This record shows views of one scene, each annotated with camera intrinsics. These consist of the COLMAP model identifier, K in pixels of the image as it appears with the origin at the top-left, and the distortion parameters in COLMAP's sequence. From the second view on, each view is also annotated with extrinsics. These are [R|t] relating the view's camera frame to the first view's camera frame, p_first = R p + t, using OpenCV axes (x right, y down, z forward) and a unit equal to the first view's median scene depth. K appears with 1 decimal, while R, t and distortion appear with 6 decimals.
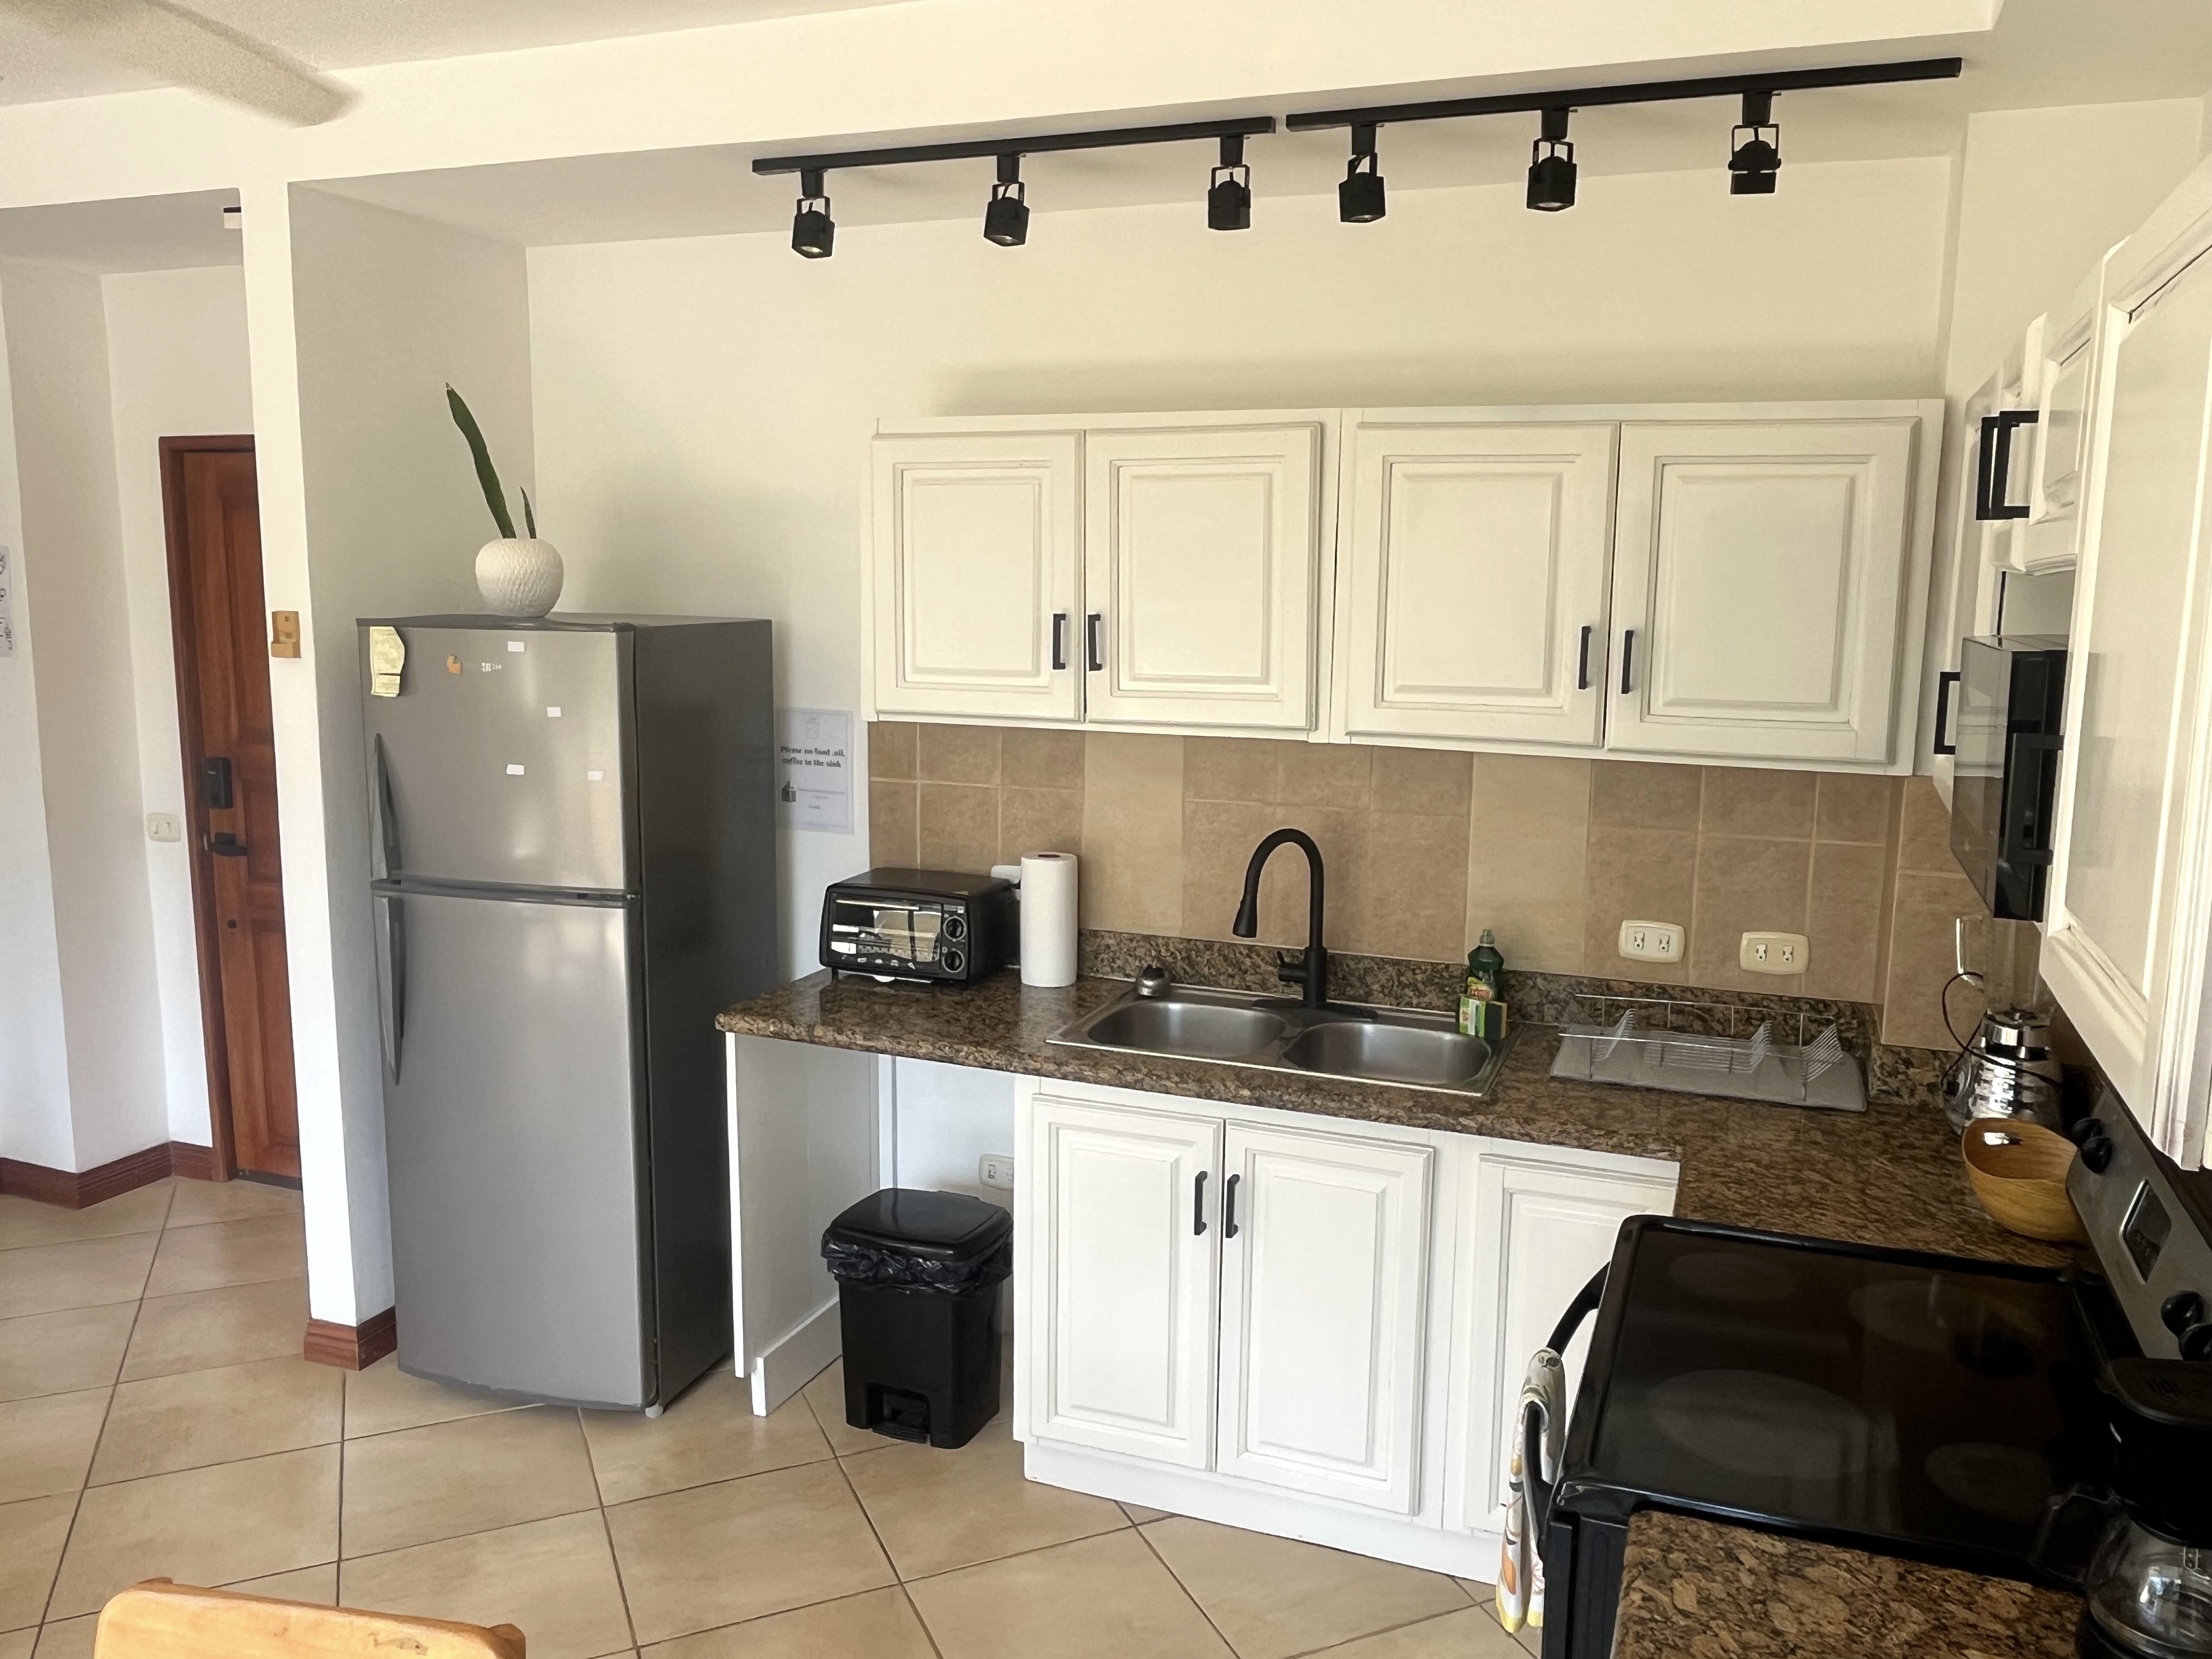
lens RADIAL K [[1673.1, 0, 1124.5], [0, 1673.1, 823.2], [0, 0, 1]] dist [0.002242, -0.009178]
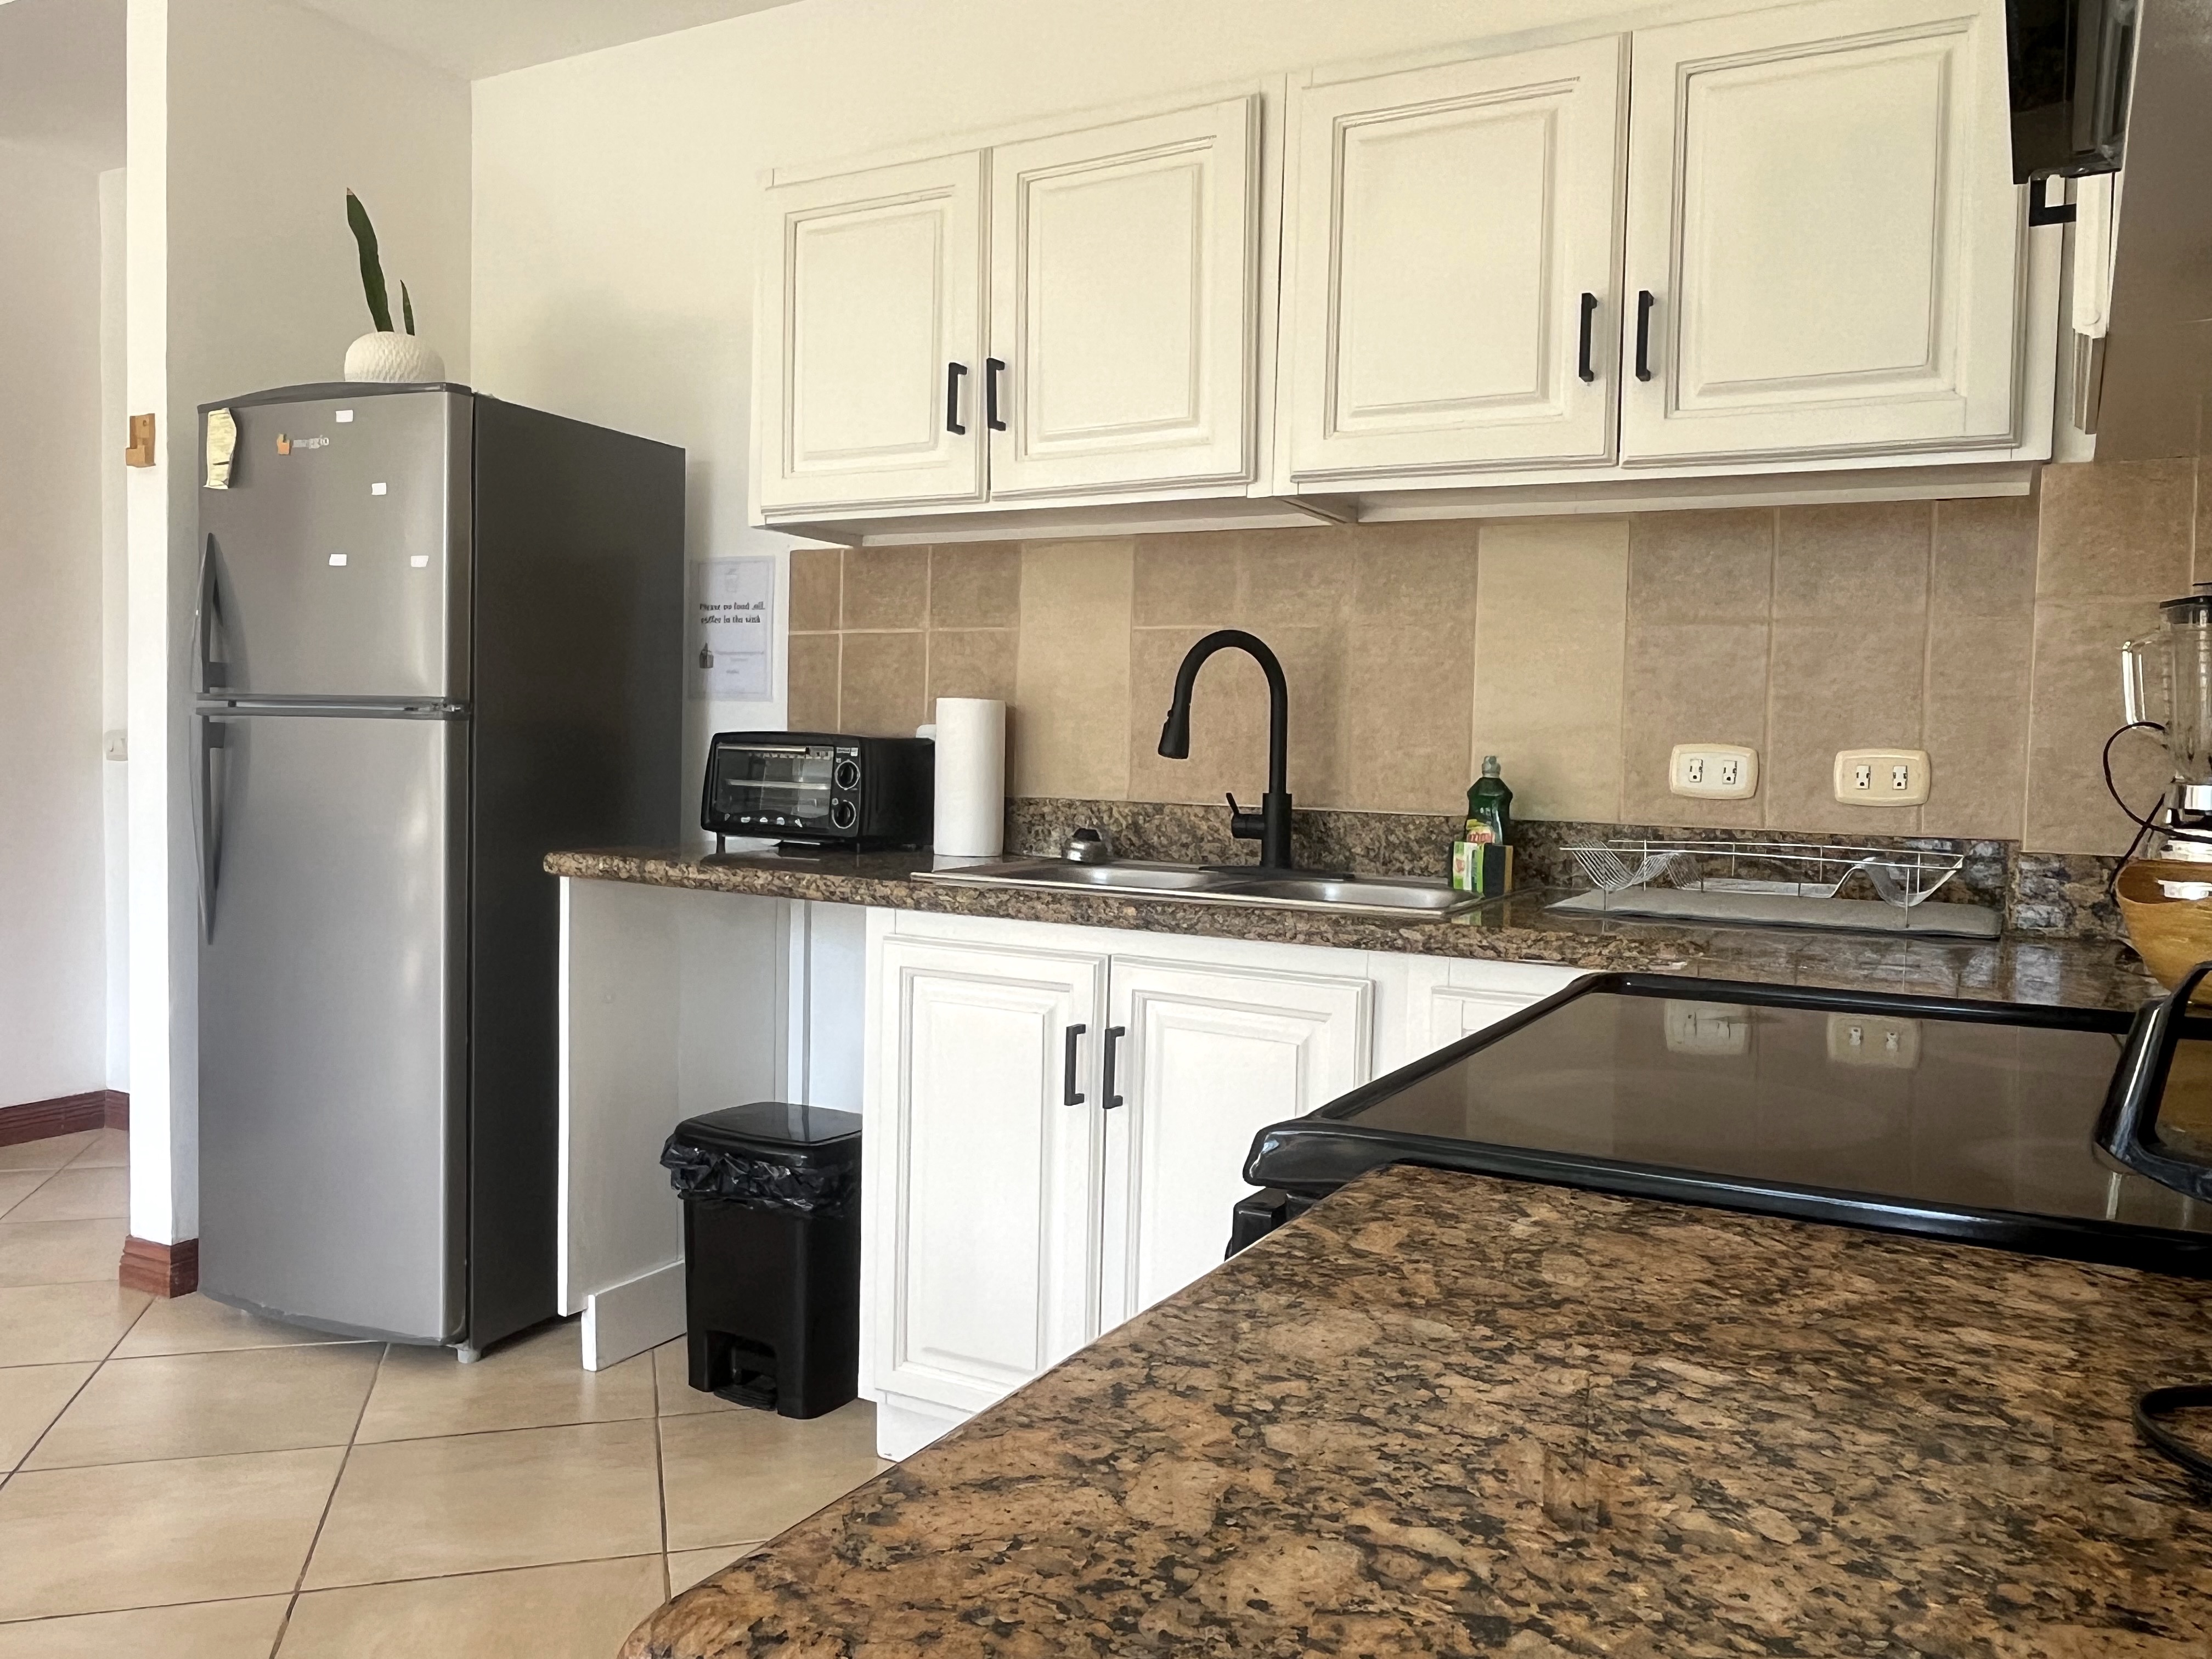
lens RADIAL K [[1673.1, 0, 1090.0], [0, 1673.1, 814.3], [0, 0, 1]] dist [0.002242, -0.009178]
pose [[0.989569, 0.016334, -0.143132, 0.145514], [-0.031941, 0.993699, -0.107435, 0.179212], [0.140475, 0.110886, 0.983855, 0.221797]]
